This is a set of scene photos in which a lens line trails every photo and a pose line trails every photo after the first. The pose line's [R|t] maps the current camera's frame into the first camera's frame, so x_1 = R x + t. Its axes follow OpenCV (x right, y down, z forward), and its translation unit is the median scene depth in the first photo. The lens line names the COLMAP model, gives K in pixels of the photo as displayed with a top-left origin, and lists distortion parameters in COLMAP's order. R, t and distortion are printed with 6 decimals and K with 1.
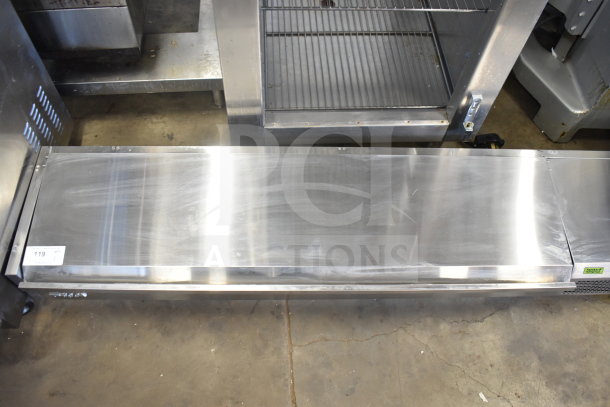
lens RADIAL K [[514.2, 0, 305.0], [0, 514.2, 203.5], [0, 0, 1]] dist [-0.077194, -0.001289]
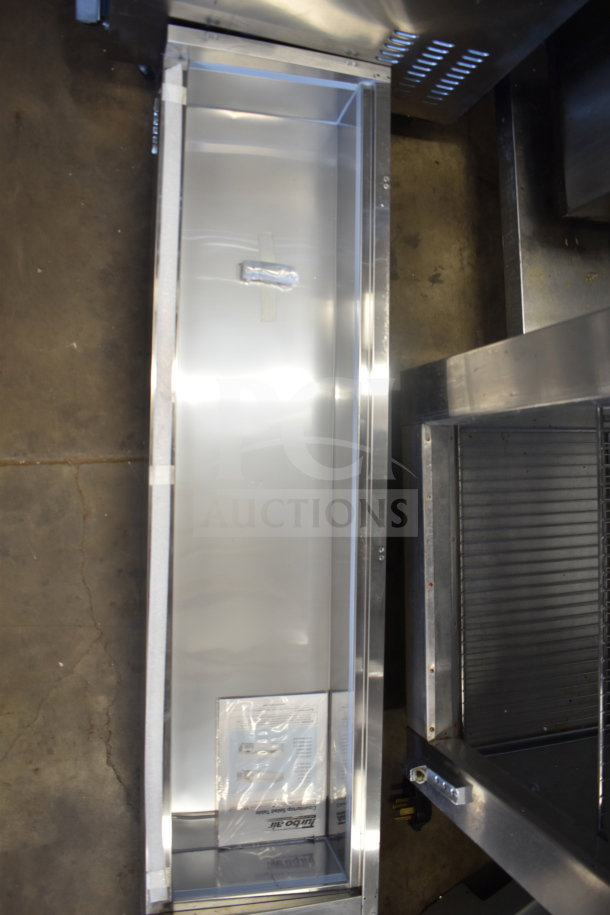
lens RADIAL K [[717.3, 0, 305.0], [0, 717.3, 457.5], [0, 0, 1]] dist [-0.083722, 0.004516]
pose [[-0.026218, 0.997059, -0.072011, 0.023798], [-0.974512, -0.009437, 0.224139, -0.211943], [0.222800, 0.076052, 0.971893, 0.174847]]
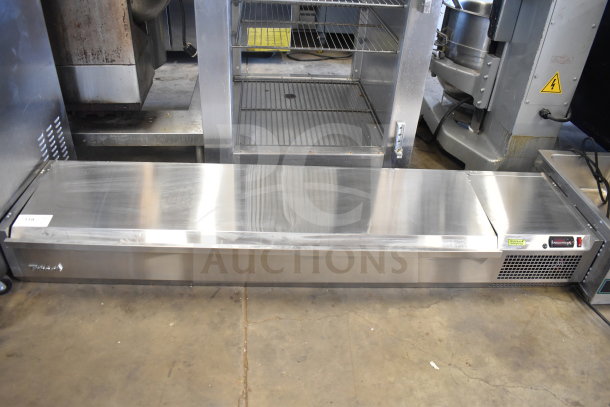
lens RADIAL K [[478.2, 0, 305.0], [0, 478.2, 203.5], [0, 0, 1]] dist [-0.083722, 0.004516]
pose [[0.999822, -0.001782, 0.018773, 0.074656], [0.009508, 0.907371, -0.420222, 0.467838], [-0.016285, 0.420326, 0.907227, 0.009649]]
